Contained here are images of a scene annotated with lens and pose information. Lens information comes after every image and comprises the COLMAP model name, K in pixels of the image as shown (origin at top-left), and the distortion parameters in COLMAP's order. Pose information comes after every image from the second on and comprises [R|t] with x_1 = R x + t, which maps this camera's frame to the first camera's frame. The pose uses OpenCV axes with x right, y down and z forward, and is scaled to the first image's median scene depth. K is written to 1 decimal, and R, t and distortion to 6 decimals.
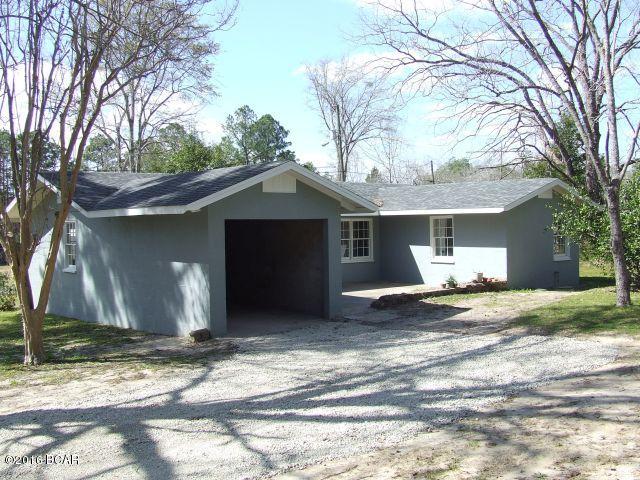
lens RADIAL K [[701.6, 0, 318.6], [0, 701.6, 238.1], [0, 0, 1]] dist [-0.098960, 0.124348]
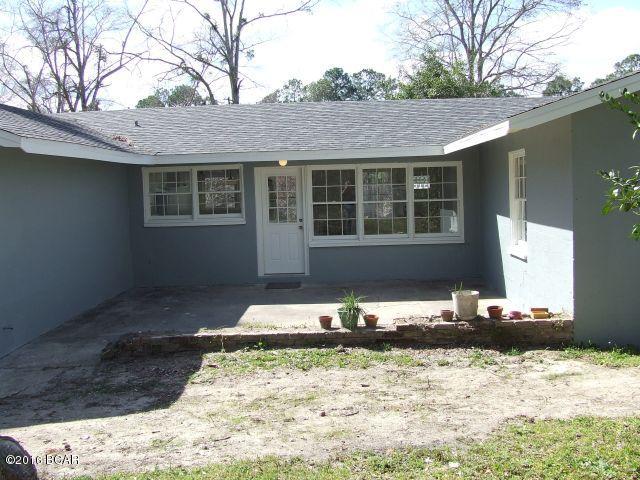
lens RADIAL K [[701.6, 0, 318.6], [0, 701.6, 238.1], [0, 0, 1]] dist [-0.098960, 0.124348]
pose [[0.760697, 0.038456, -0.647967, 0.408178], [0.009087, 0.997515, 0.069869, -0.009994], [0.649043, -0.059038, 0.758457, 0.627064]]
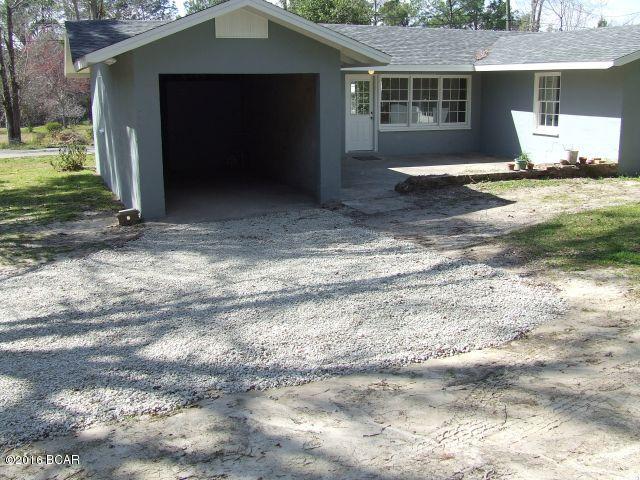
lens RADIAL K [[701.6, 0, 318.6], [0, 701.6, 238.1], [0, 0, 1]] dist [-0.098960, 0.124348]
pose [[0.950371, 0.075990, -0.301695, 0.196493], [-0.014186, 0.979289, 0.201972, -0.004374], [0.310795, -0.187669, 0.931766, 0.205792]]
